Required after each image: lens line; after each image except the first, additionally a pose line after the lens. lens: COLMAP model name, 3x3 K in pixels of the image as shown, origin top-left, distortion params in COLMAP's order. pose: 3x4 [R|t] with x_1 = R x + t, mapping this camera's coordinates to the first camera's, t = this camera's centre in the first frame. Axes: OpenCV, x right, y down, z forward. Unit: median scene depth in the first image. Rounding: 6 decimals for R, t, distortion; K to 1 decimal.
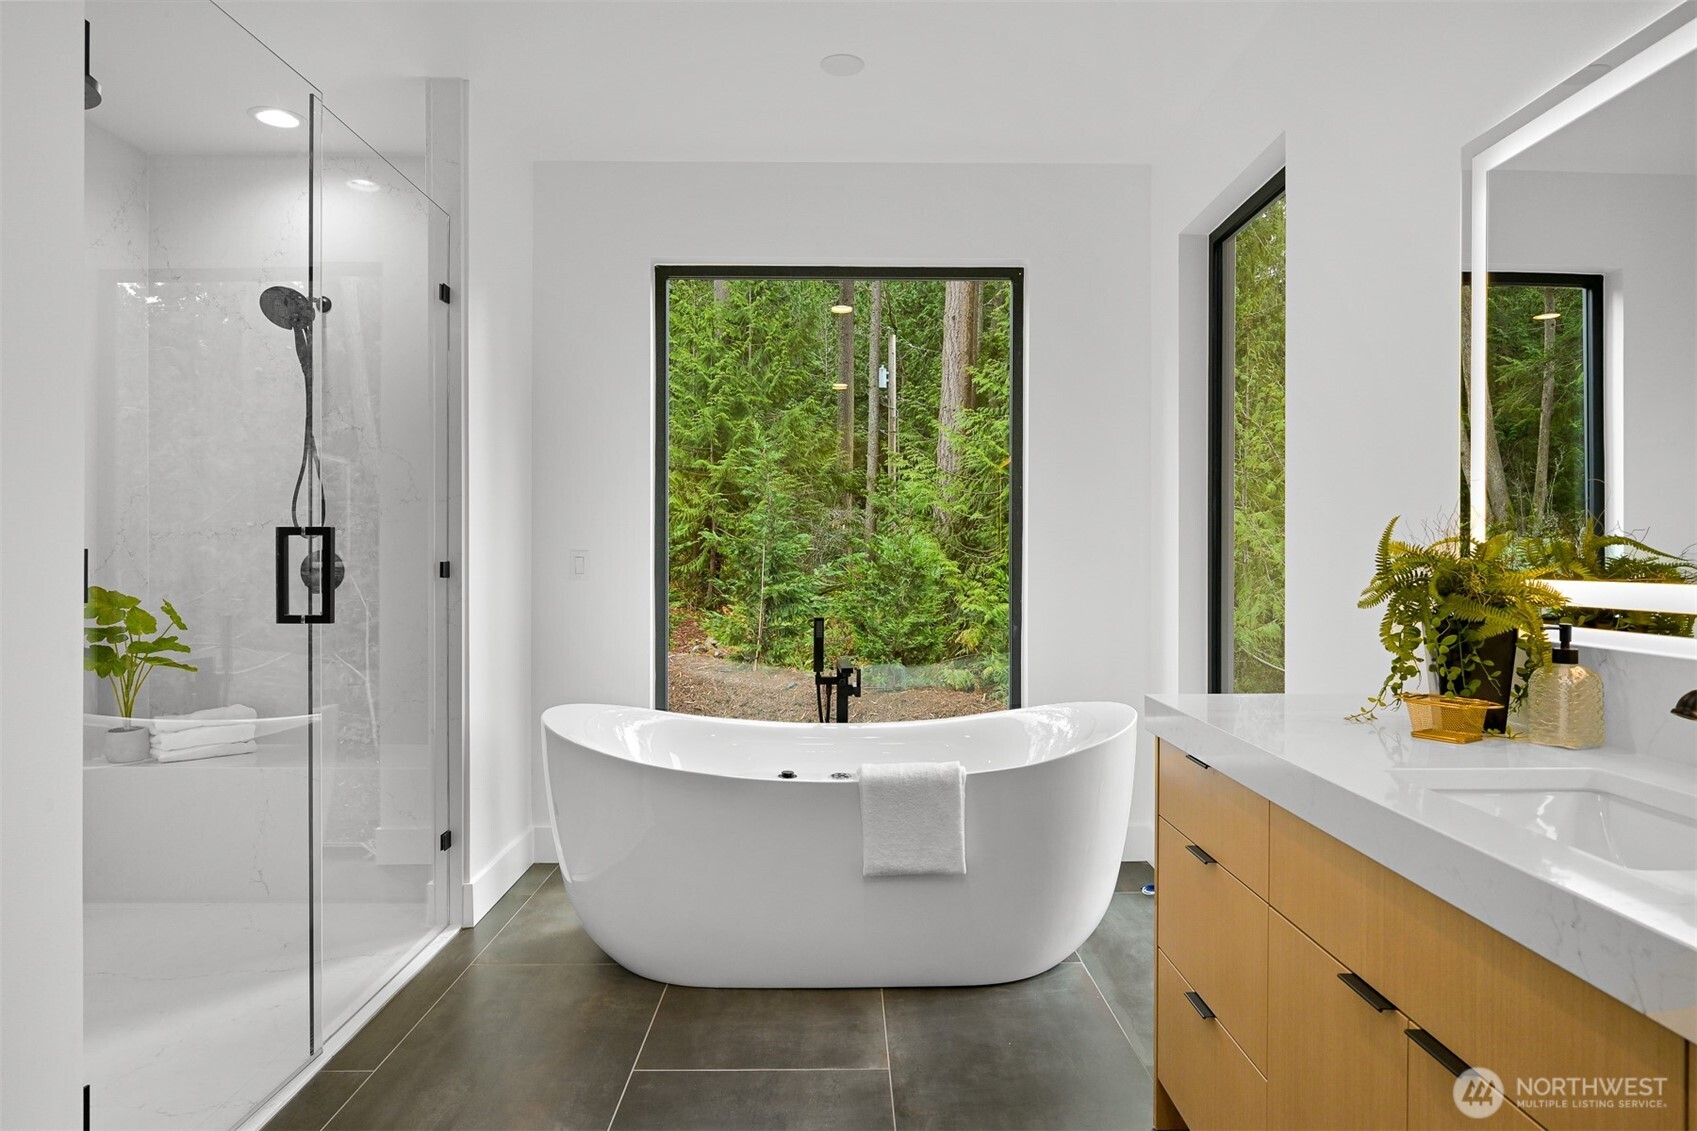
lens RADIAL K [[996.8, 0, 848.3], [0, 996.8, 556.8], [0, 0, 1]] dist [-0.005555, -0.001278]
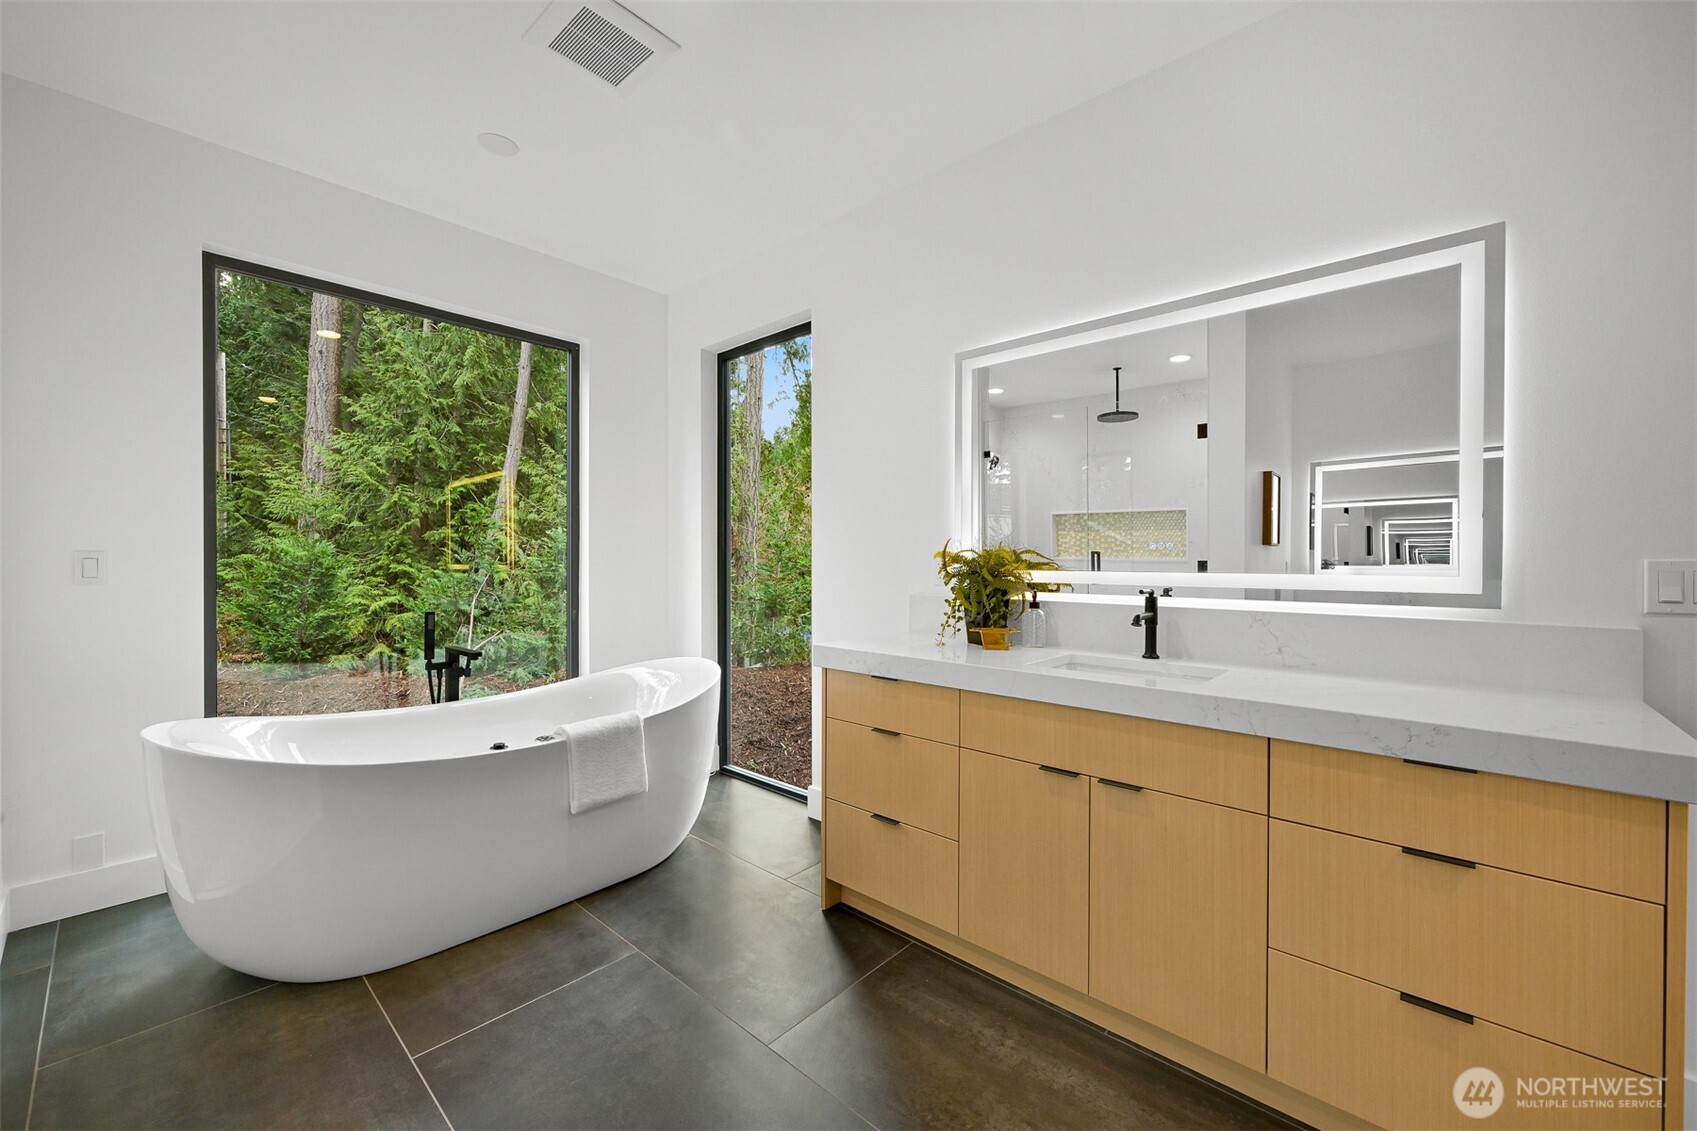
lens RADIAL K [[668.1, 0, 851.0], [0, 668.1, 562.7], [0, 0, 1]] dist [0.001938, -0.000098]
pose [[0.679854, -0.002506, 0.733343, -0.274108], [-0.001838, 0.999985, 0.005121, 0.000091], [-0.733345, -0.004830, 0.679839, 0.133126]]
